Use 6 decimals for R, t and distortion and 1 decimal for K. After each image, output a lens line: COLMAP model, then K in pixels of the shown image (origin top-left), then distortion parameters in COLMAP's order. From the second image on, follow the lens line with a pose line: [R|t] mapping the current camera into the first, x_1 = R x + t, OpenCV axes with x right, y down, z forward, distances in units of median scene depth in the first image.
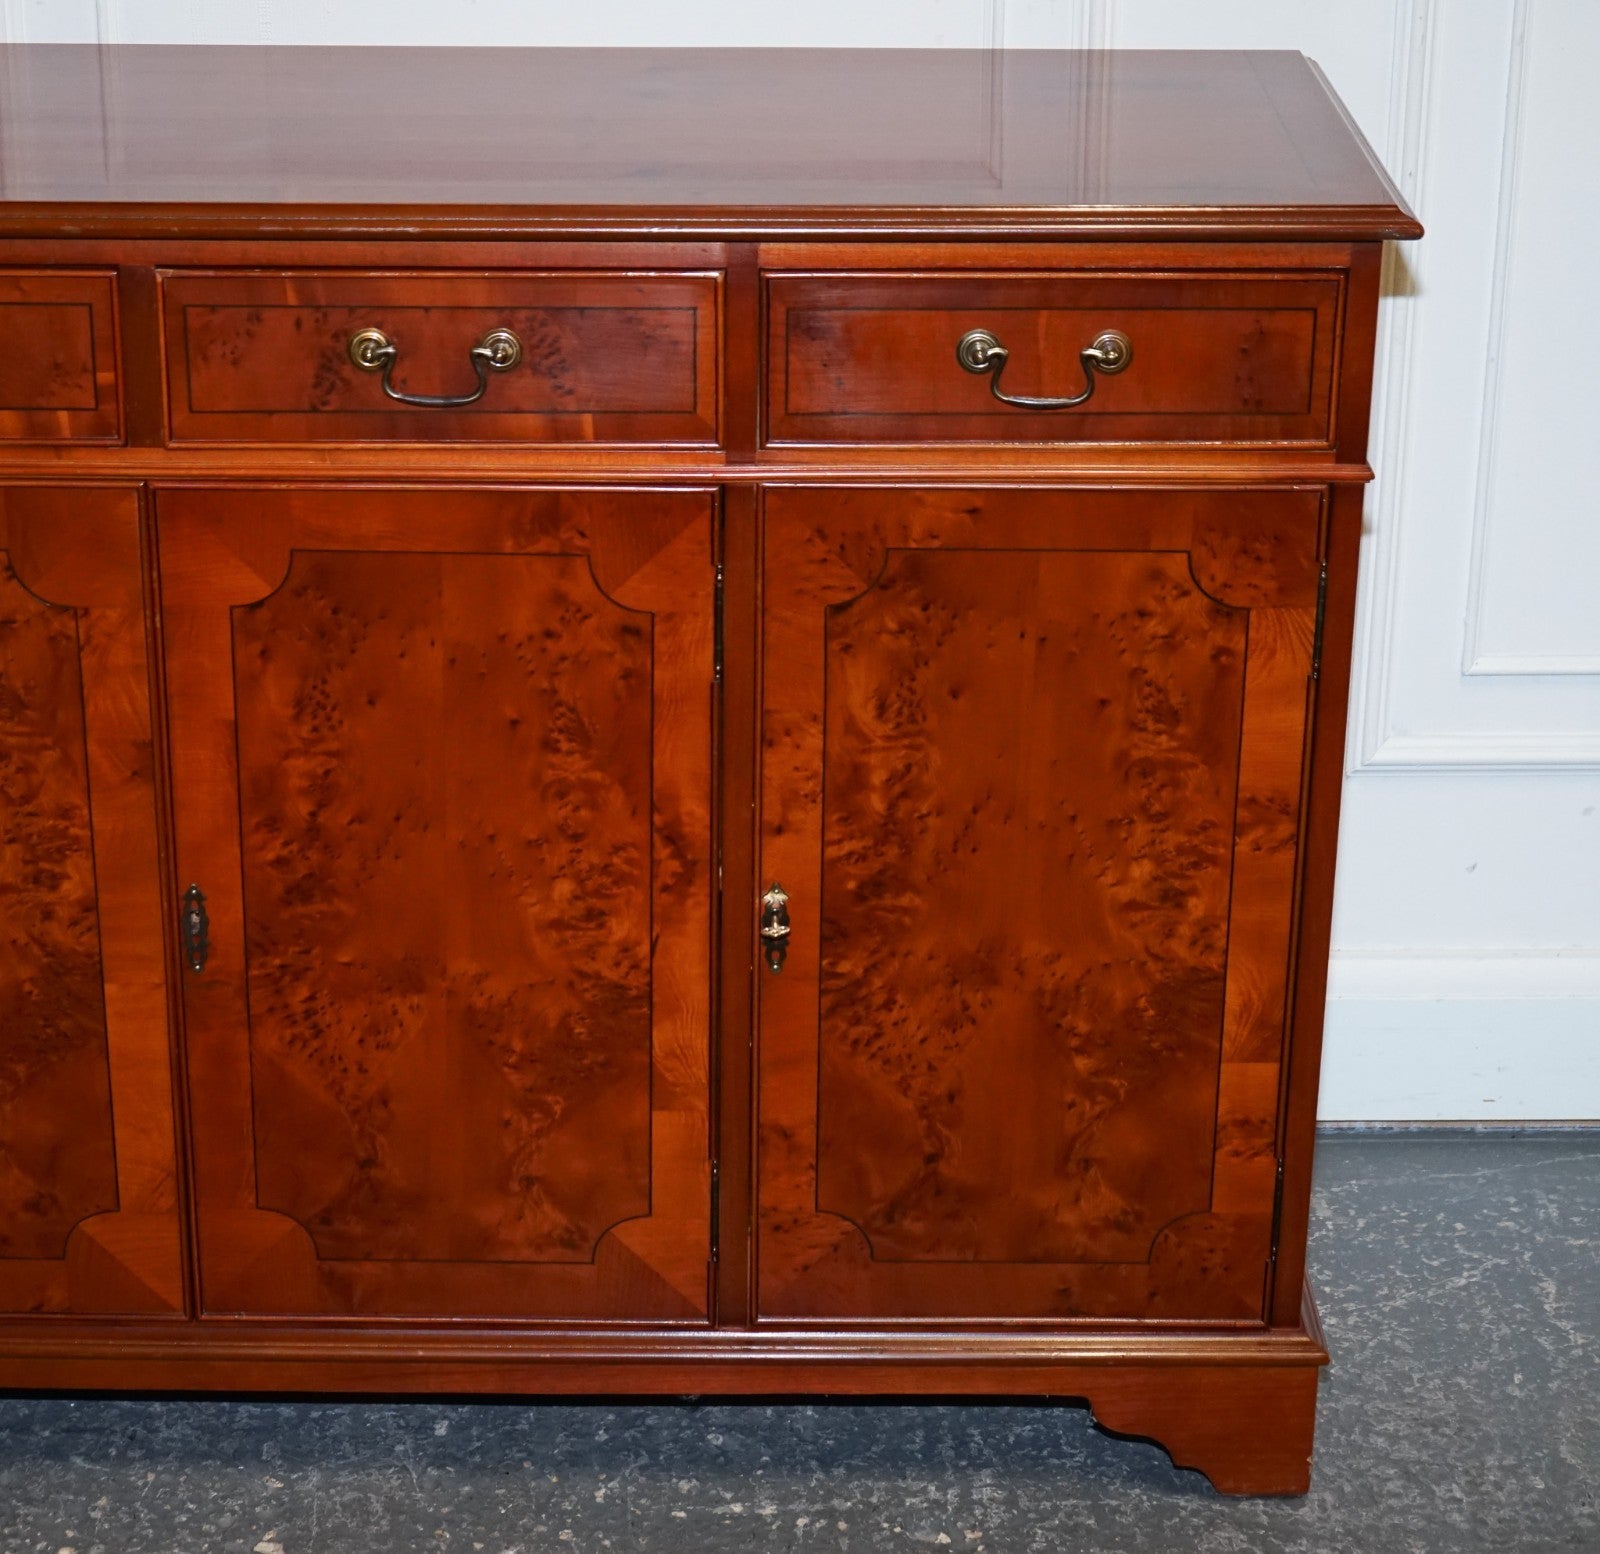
lens RADIAL K [[3623.4, 0, 724.5], [0, 3623.4, 736.8], [0, 0, 1]] dist [-0.051377, 0.000000]
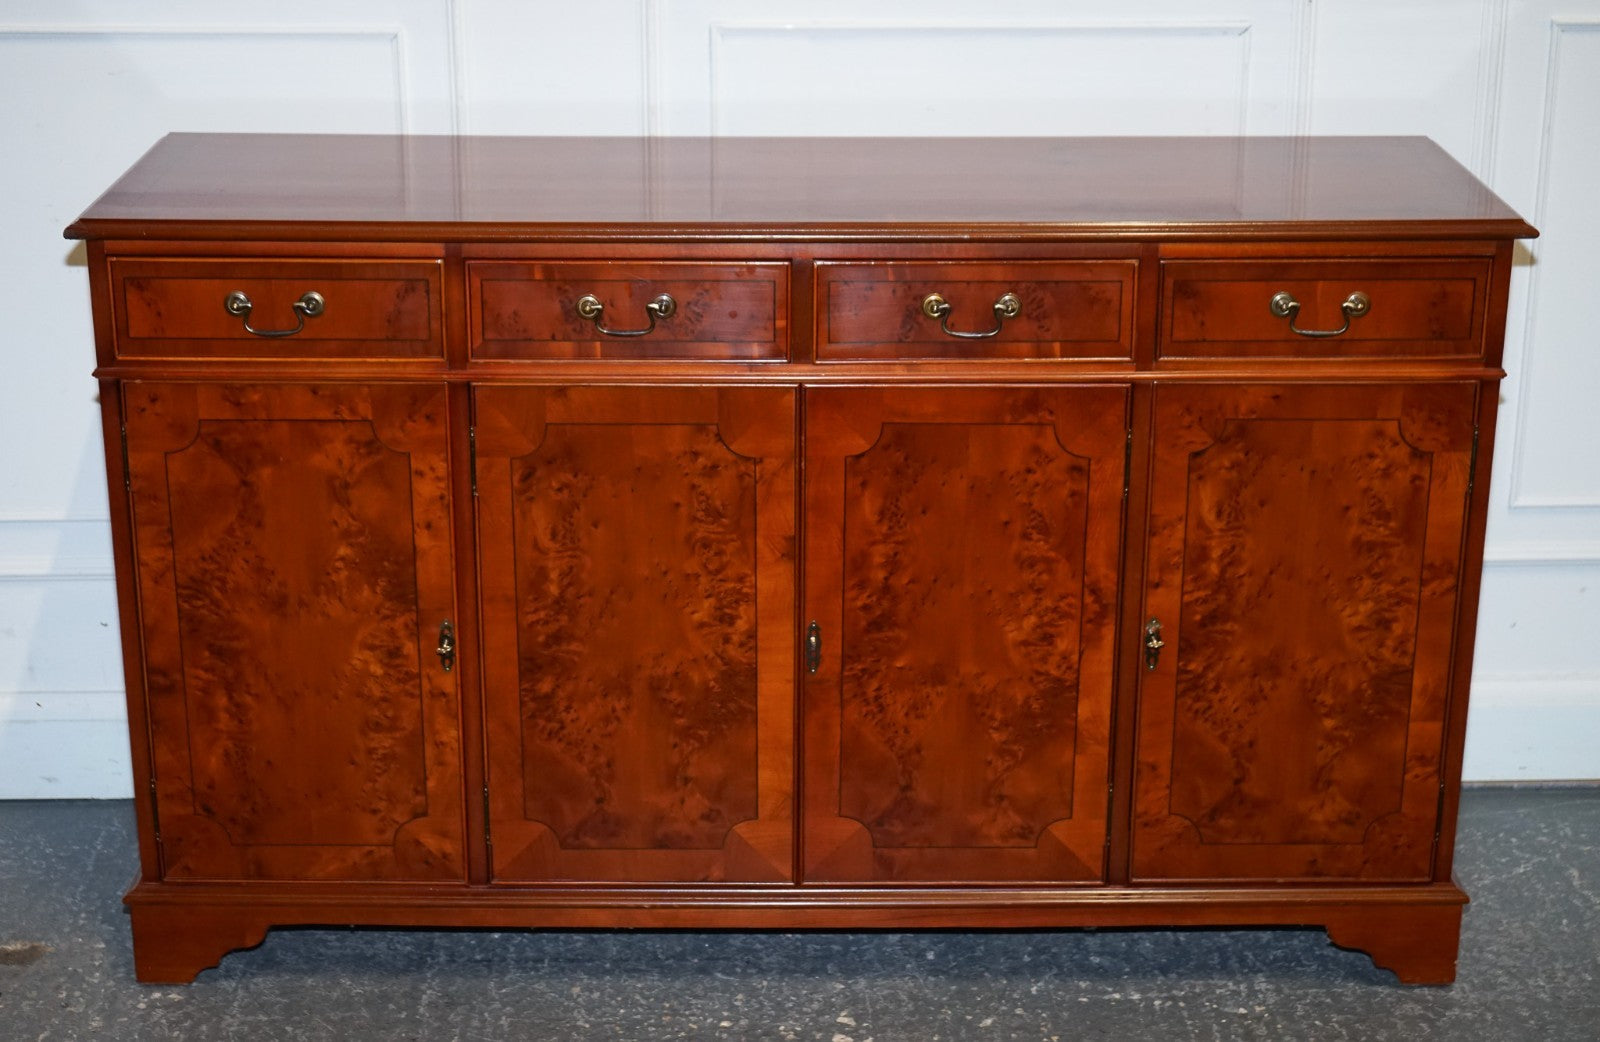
lens RADIAL K [[2539.8, 0, 781.6], [0, 2539.8, 526.6], [0, 0, 1]] dist [-0.037267, 0.000000]
pose [[0.999935, -0.008650, 0.007453, -0.168561], [0.008992, 0.998851, -0.047082, 0.051923], [-0.007038, 0.047146, 0.998863, -0.199413]]
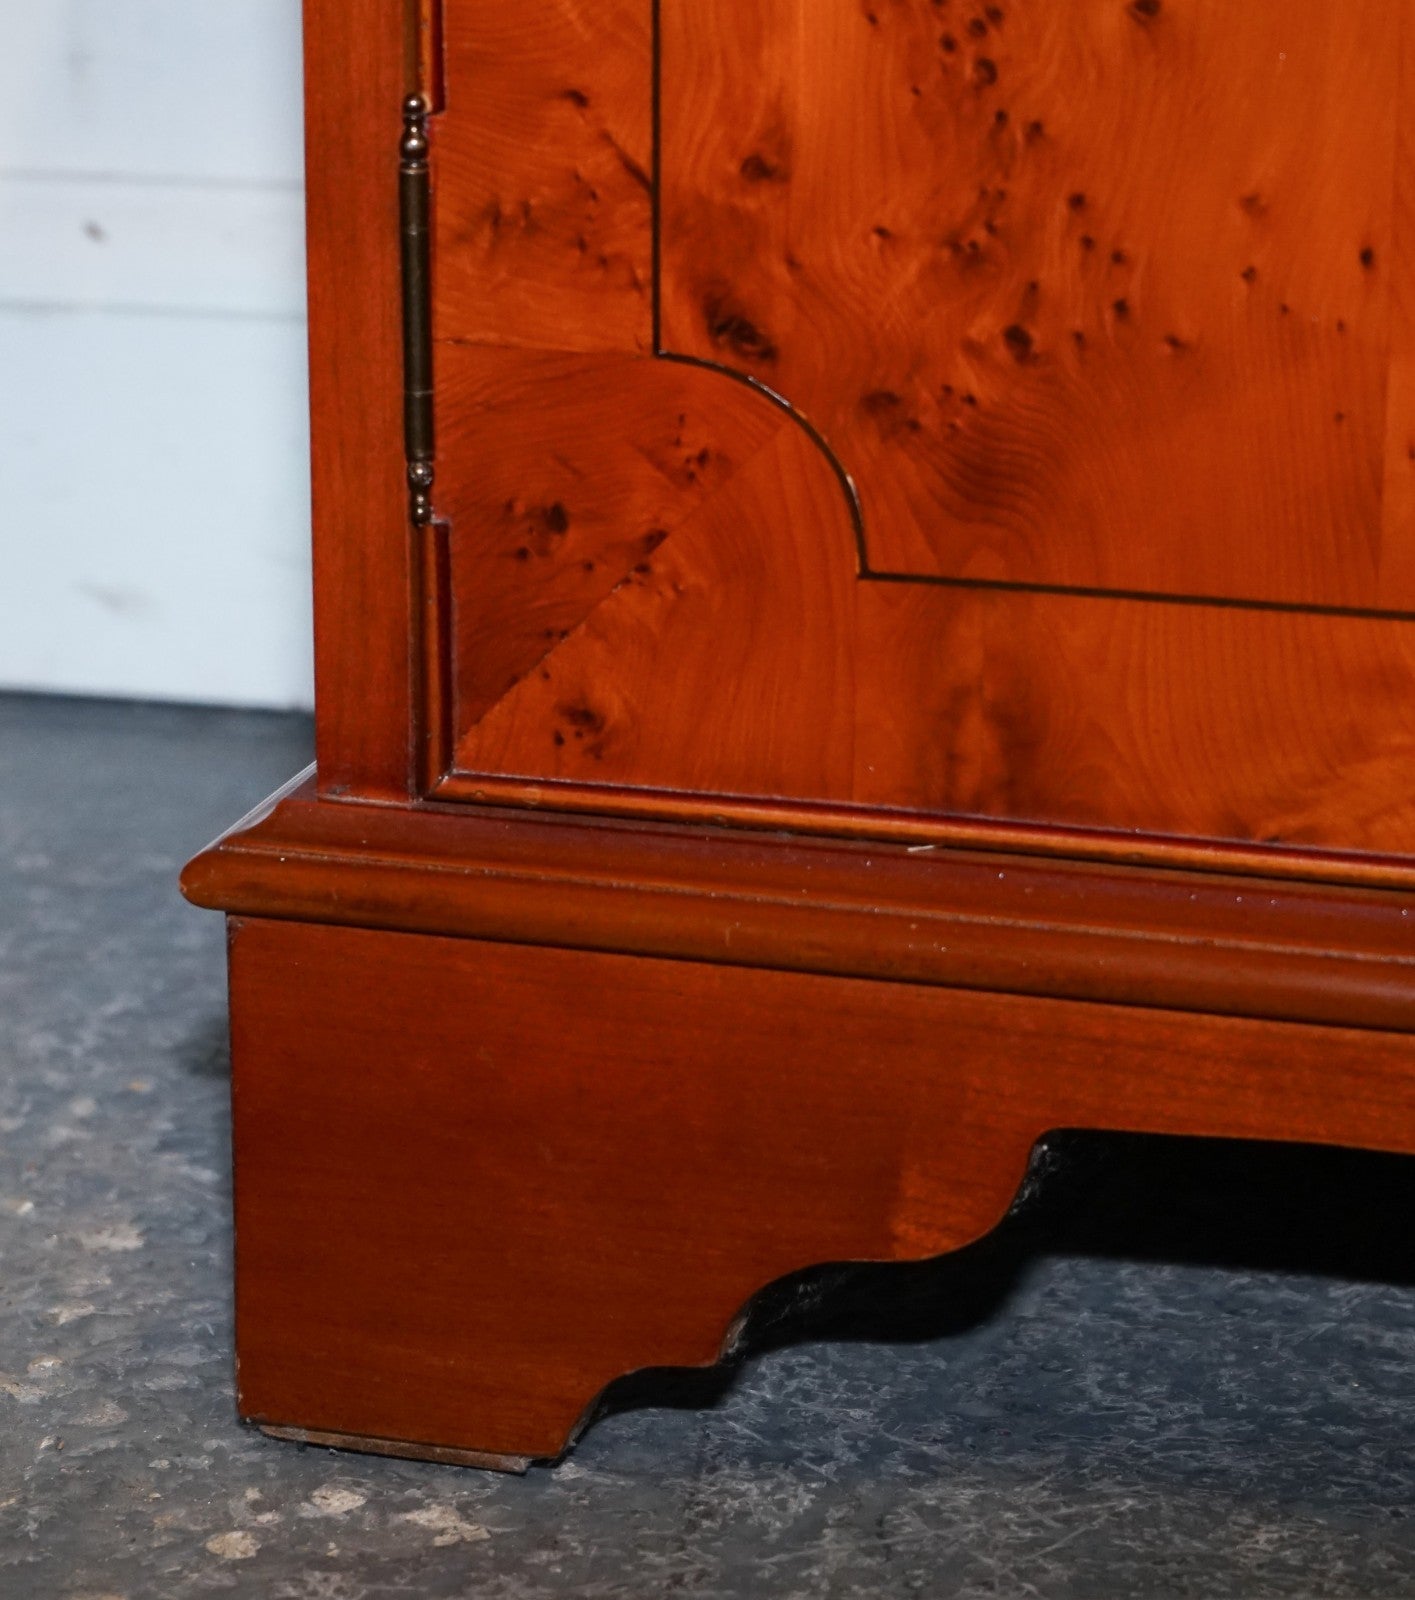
lens RADIAL K [[5287.2, 0, 701.4], [0, 5287.2, 800.1], [0, 0, 1]] dist [-0.104915, 0.000000]
pose [[0.959230, 0.071290, -0.273488, -0.327497], [-0.100266, 0.990561, -0.093462, 0.200982], [0.264243, 0.117073, 0.957324, 0.647705]]
